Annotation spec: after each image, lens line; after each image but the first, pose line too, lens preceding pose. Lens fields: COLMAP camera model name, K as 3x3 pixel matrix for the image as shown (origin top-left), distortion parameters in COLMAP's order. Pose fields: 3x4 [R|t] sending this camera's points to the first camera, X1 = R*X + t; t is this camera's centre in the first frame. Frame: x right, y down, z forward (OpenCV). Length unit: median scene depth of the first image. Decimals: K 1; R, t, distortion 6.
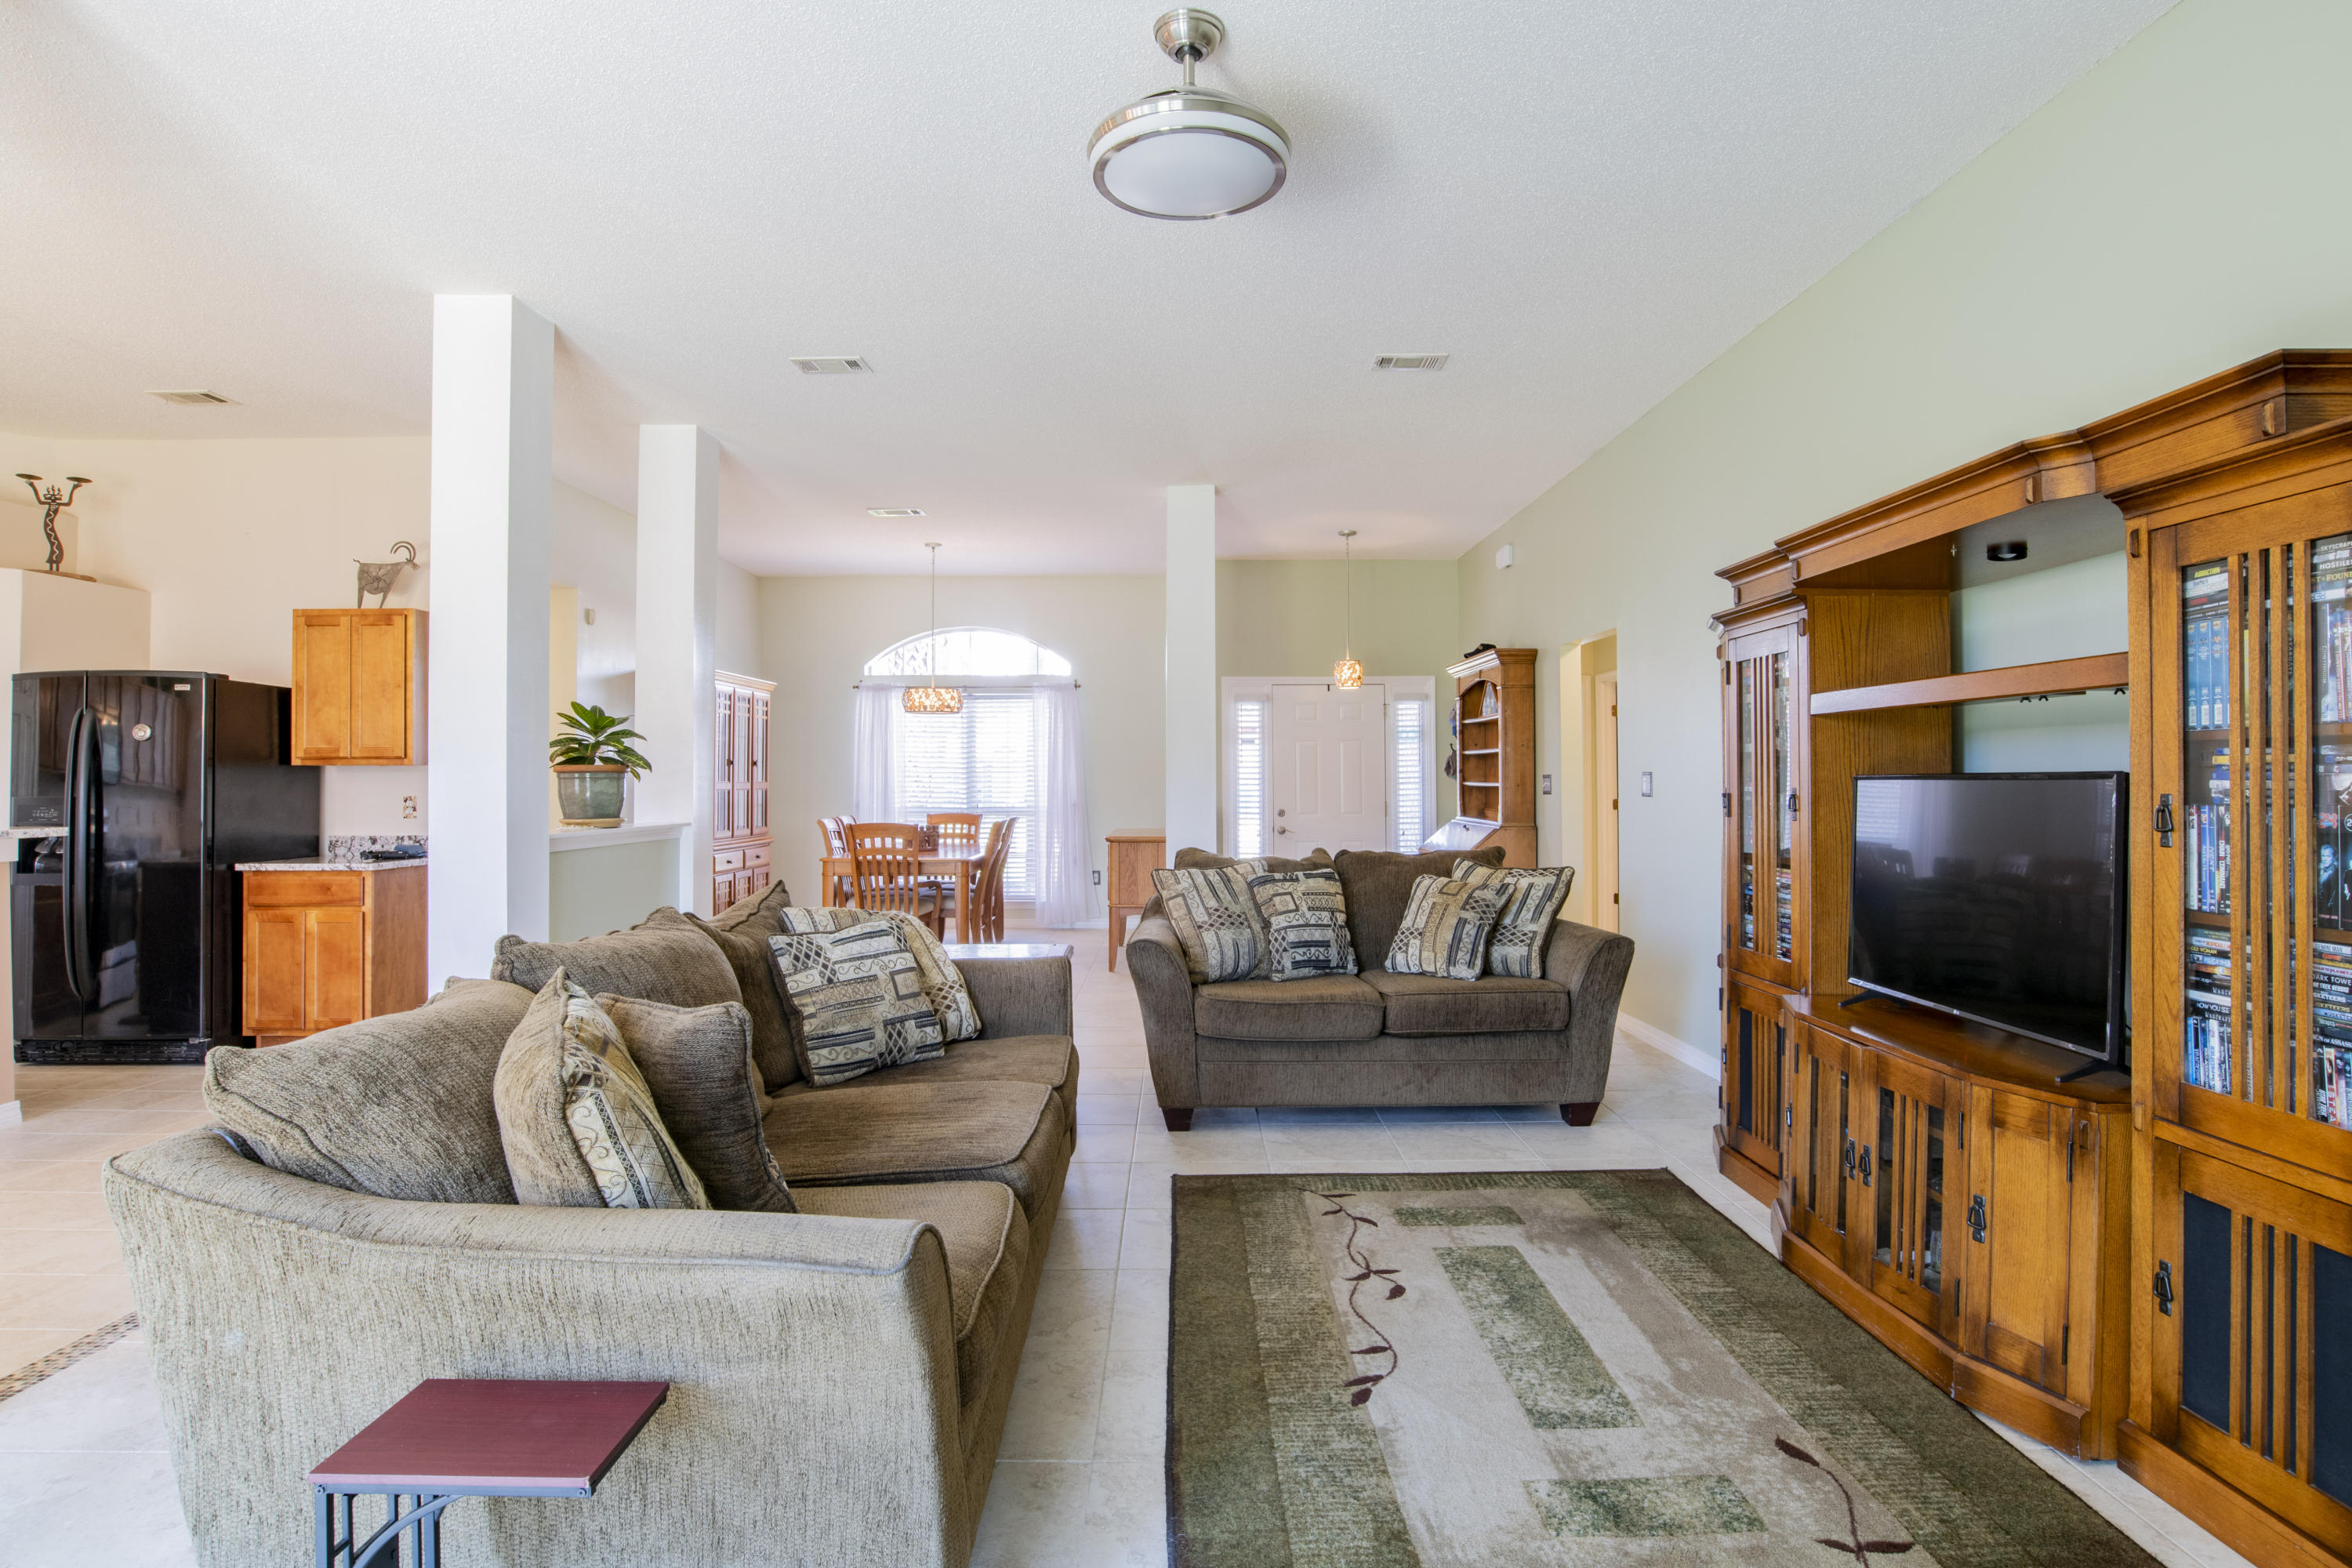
lens RADIAL K [[1249.8, 0, 1219.8], [0, 1249.8, 773.1], [0, 0, 1]] dist [-0.073963, 0.035924]
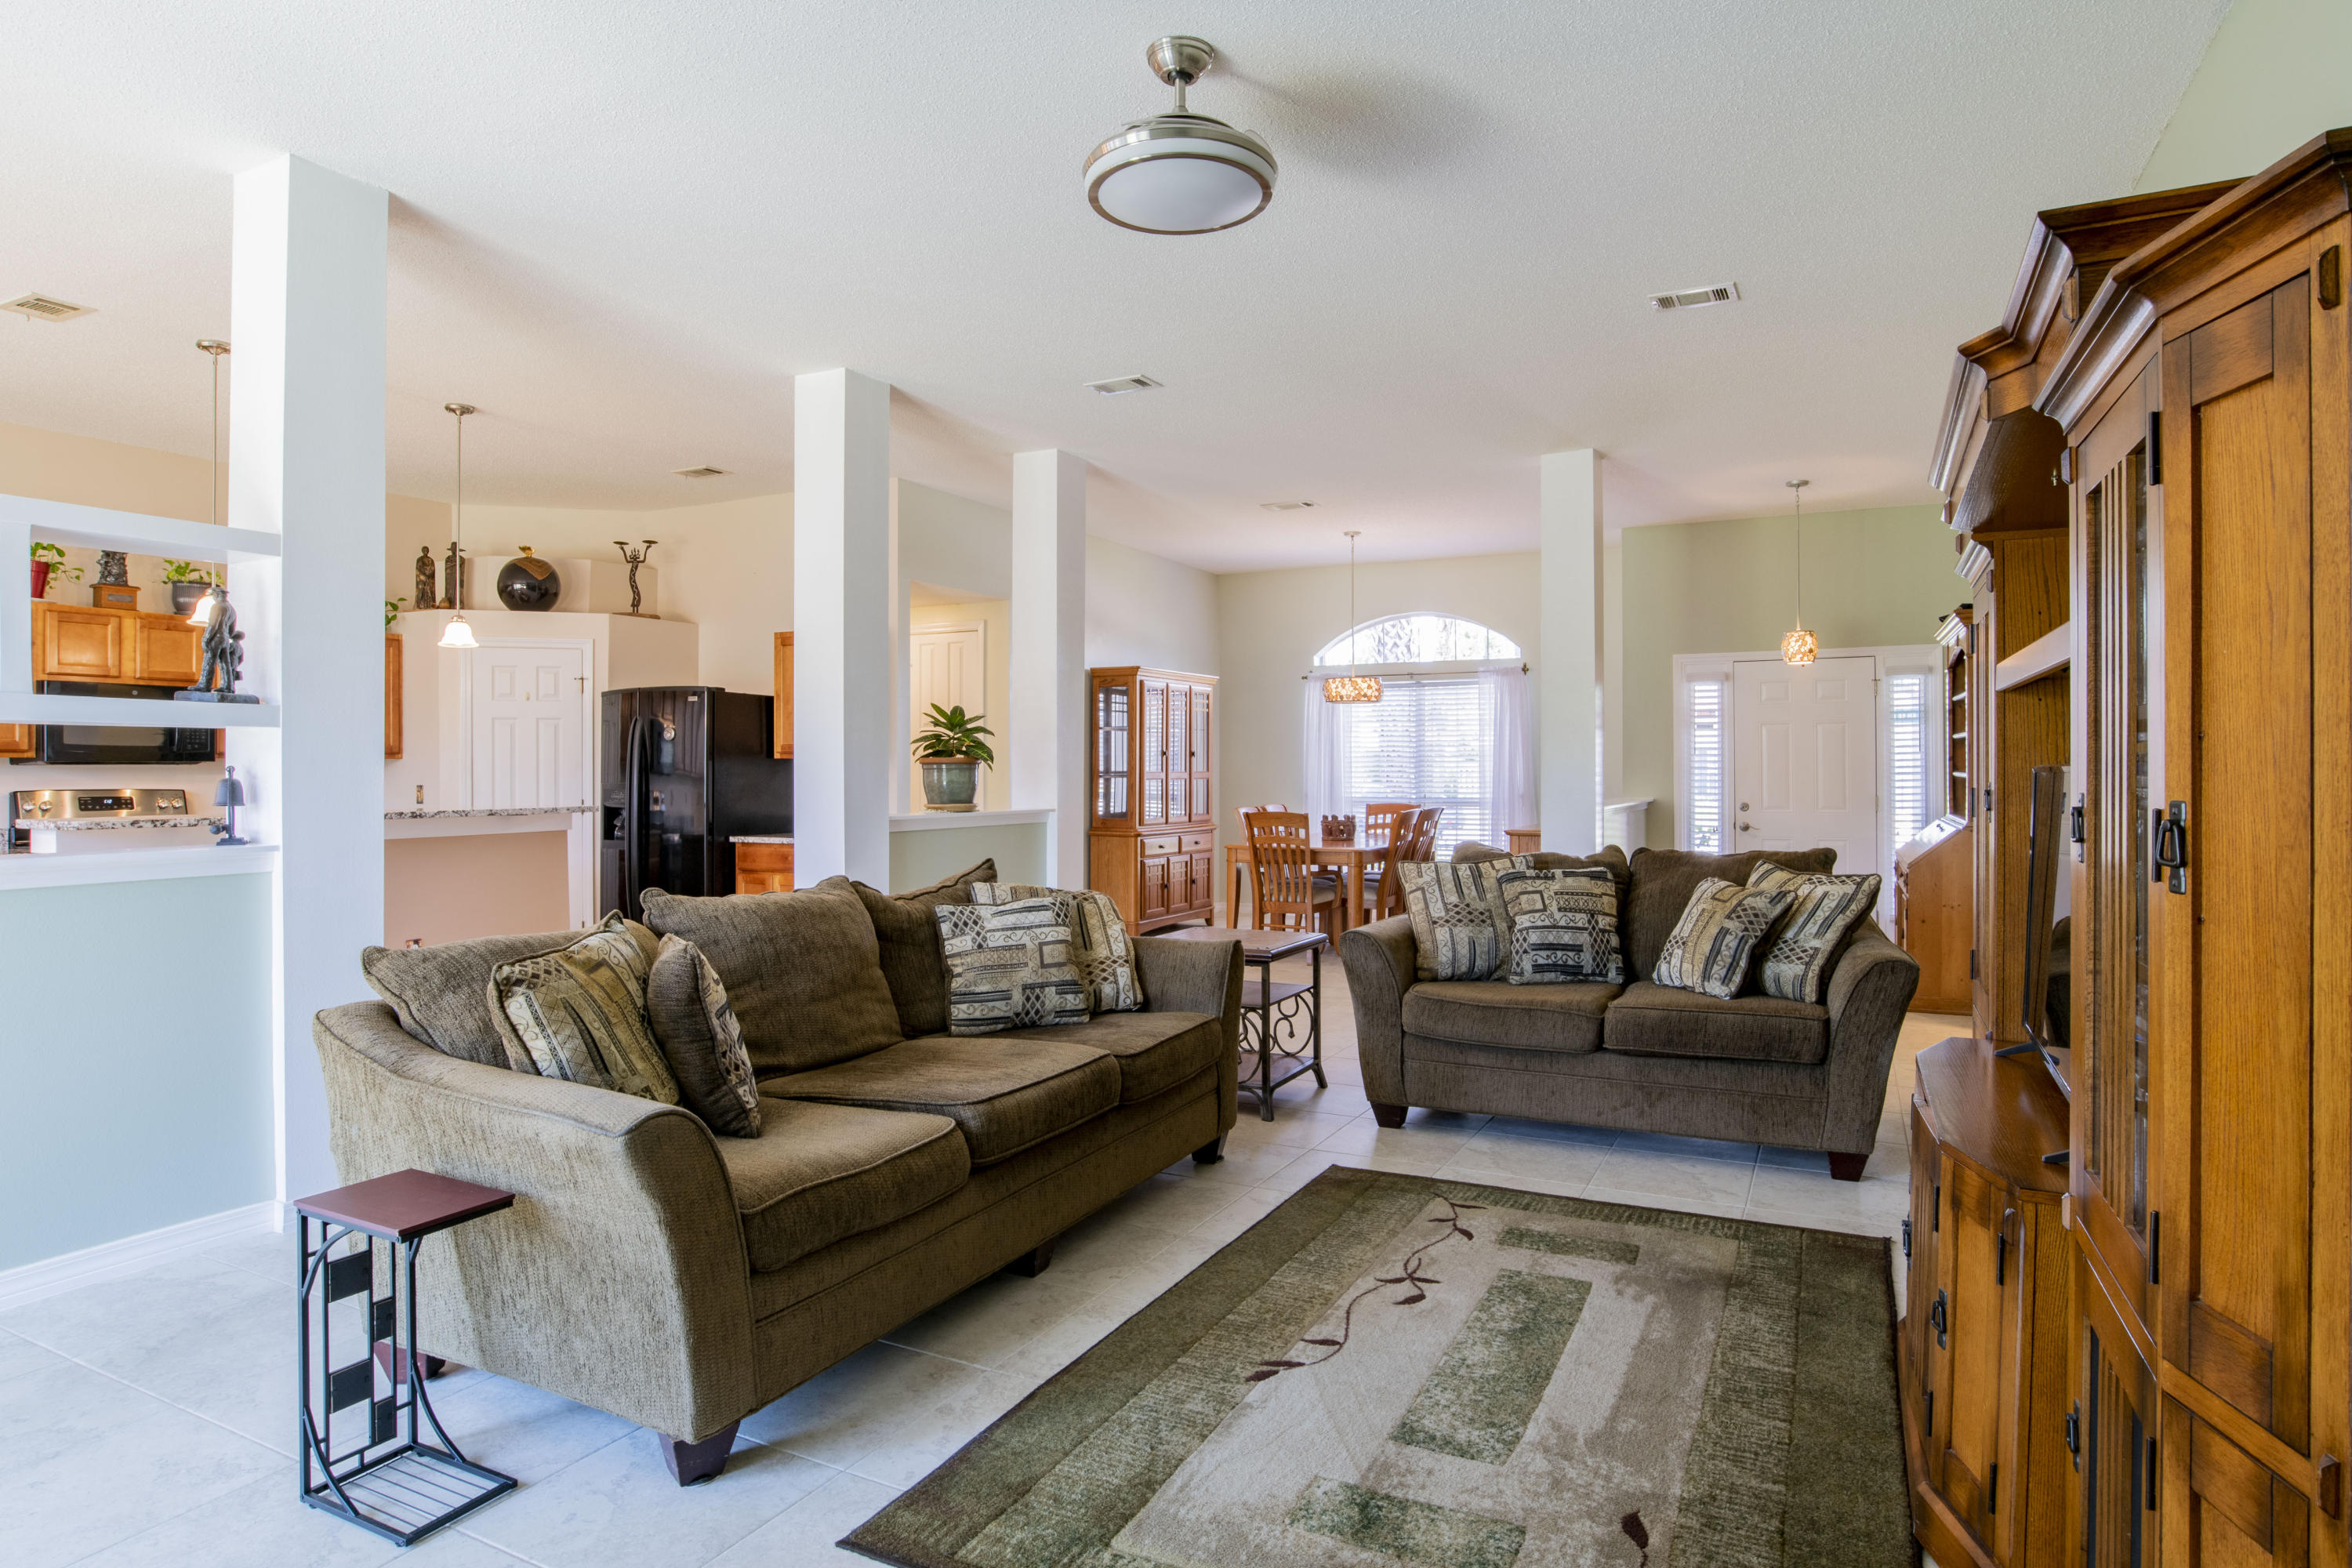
lens RADIAL K [[1317.8, 0, 1180.7], [0, 1317.8, 773.3], [0, 0, 1]] dist [-0.058608, 0.024585]
pose [[0.885241, 0.001300, -0.465130, 0.303999], [0.002923, 0.999961, 0.008358, -0.001595], [0.465123, -0.008758, 0.885203, 0.006887]]
